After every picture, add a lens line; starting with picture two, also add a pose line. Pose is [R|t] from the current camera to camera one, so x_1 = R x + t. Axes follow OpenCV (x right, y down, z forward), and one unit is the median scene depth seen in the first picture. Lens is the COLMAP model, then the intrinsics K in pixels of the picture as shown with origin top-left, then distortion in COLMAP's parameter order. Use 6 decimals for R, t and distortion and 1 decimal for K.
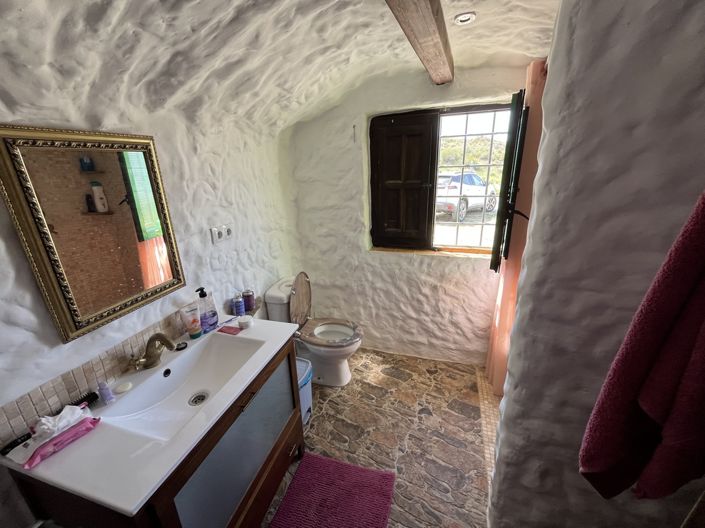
lens RADIAL K [[286.8, 0, 349.5], [0, 286.8, 265.1], [0, 0, 1]] dist [-0.007304, 0.000358]
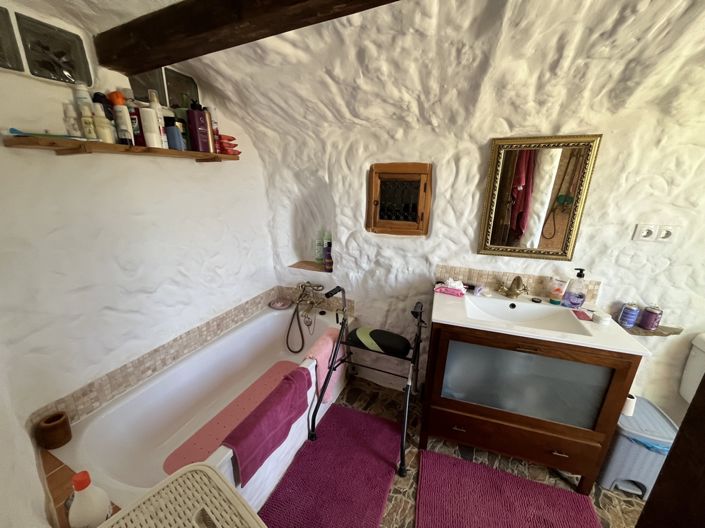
lens RADIAL K [[286.8, 0, 349.5], [0, 286.8, 265.1], [0, 0, 1]] dist [-0.007304, 0.000358]
pose [[-0.051346, 0.326796, -0.943699, 0.774483], [-0.326313, 0.887590, 0.325121, 0.000699], [0.943866, 0.324635, 0.061064, 0.099632]]
